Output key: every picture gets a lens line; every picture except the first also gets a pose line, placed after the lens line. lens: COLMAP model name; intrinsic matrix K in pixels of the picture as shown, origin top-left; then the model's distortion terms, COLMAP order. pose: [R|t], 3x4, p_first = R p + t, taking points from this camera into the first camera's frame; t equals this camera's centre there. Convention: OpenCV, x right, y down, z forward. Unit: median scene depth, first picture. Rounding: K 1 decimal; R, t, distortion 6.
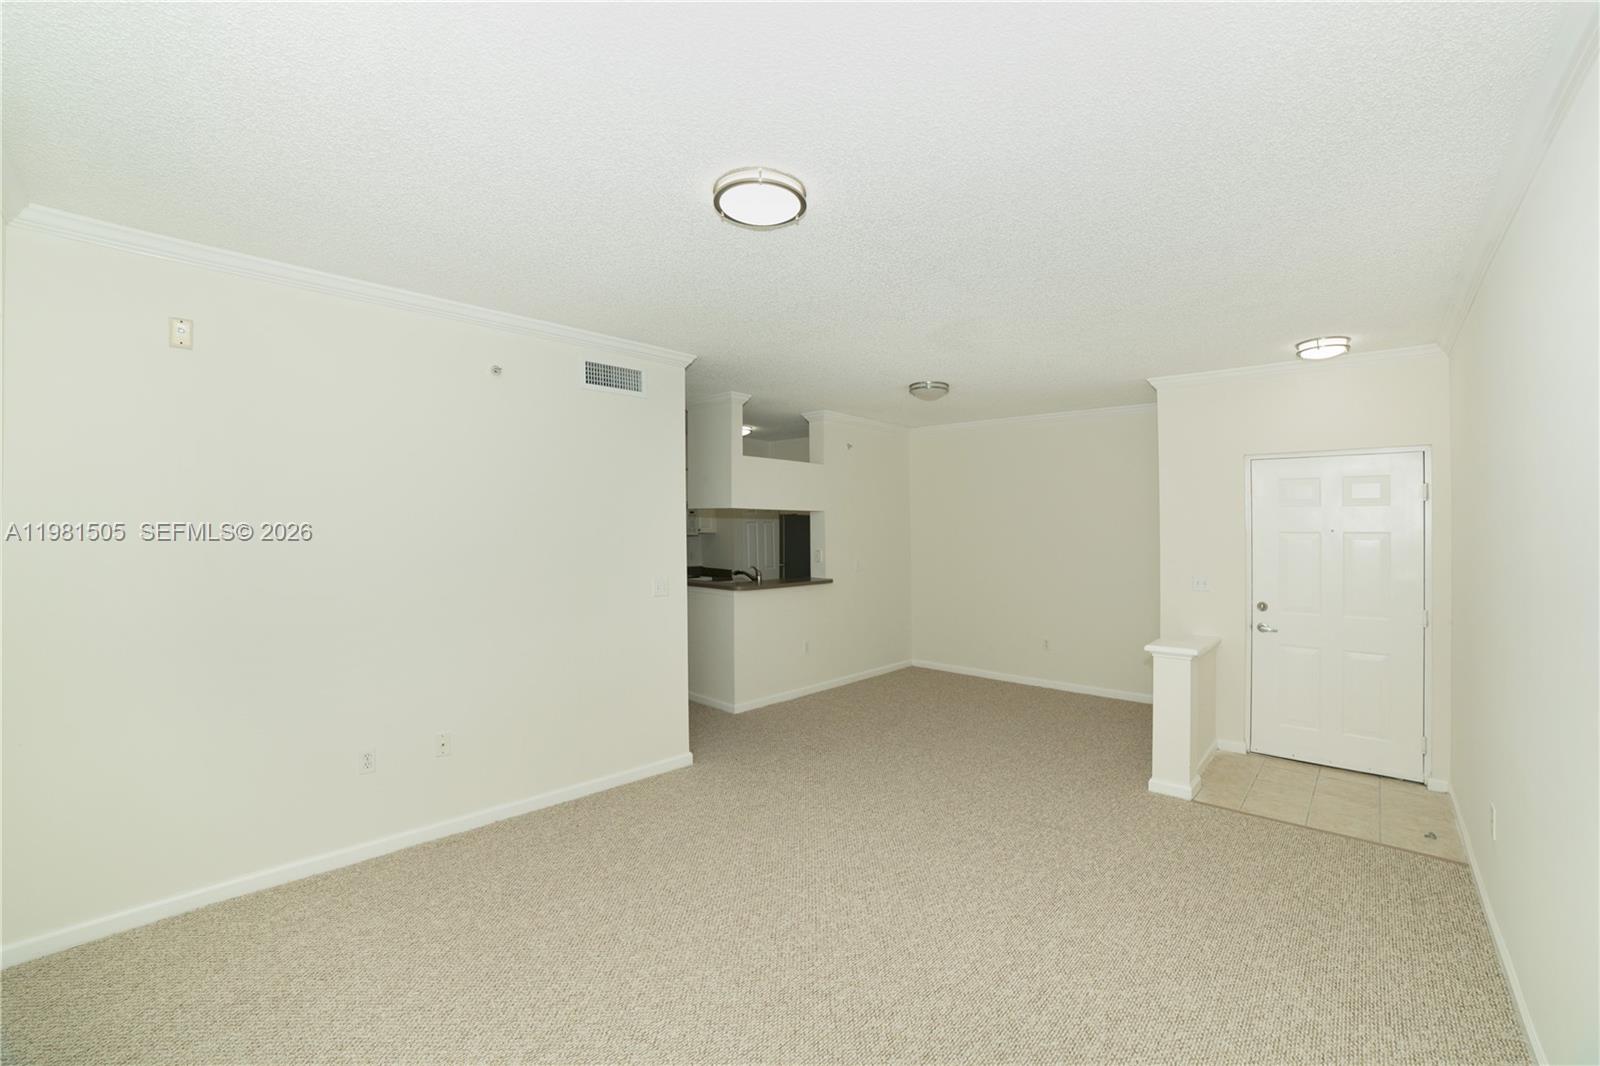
lens RADIAL K [[632.0, 0, 800.0], [0, 632.0, 533.0], [0, 0, 1]] dist [-0.049121, 0.010745]
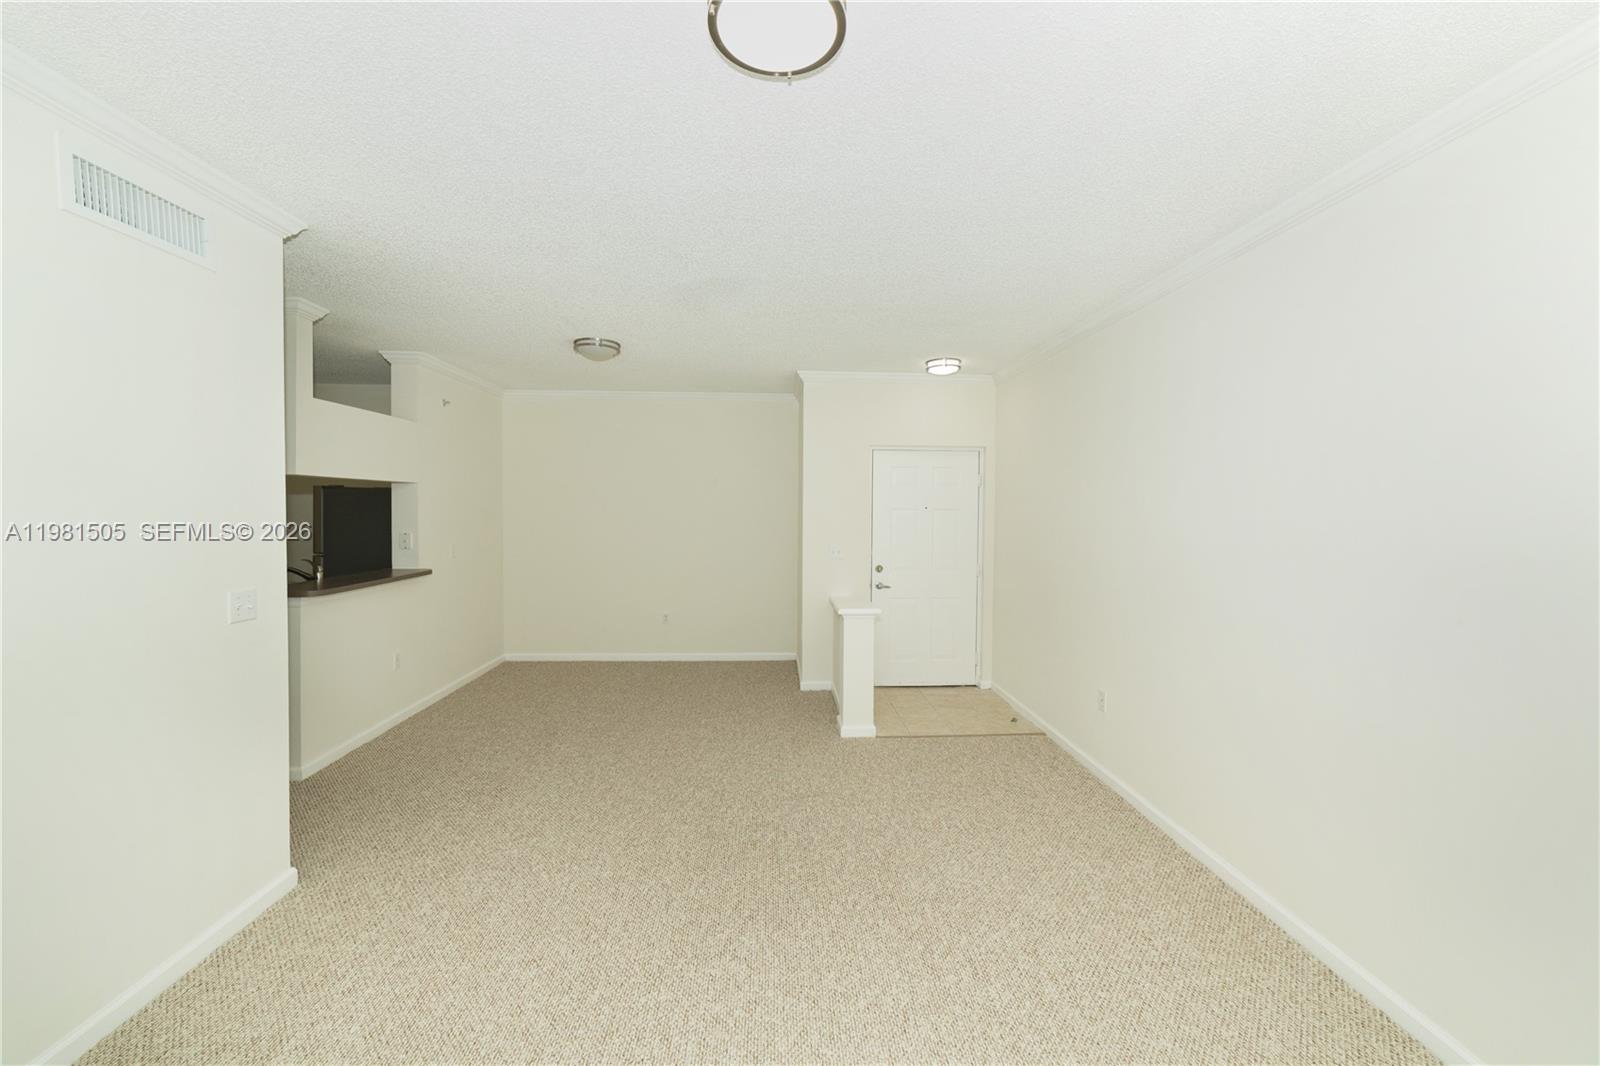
lens RADIAL K [[607.5, 0, 799.4], [0, 607.5, 538.8], [0, 0, 1]] dist [-0.012764, 0.000205]
pose [[0.723511, -0.034085, 0.689471, -0.214490], [0.002927, 0.998923, 0.046312, 0.000224], [-0.690307, -0.031489, 0.722831, 0.222187]]
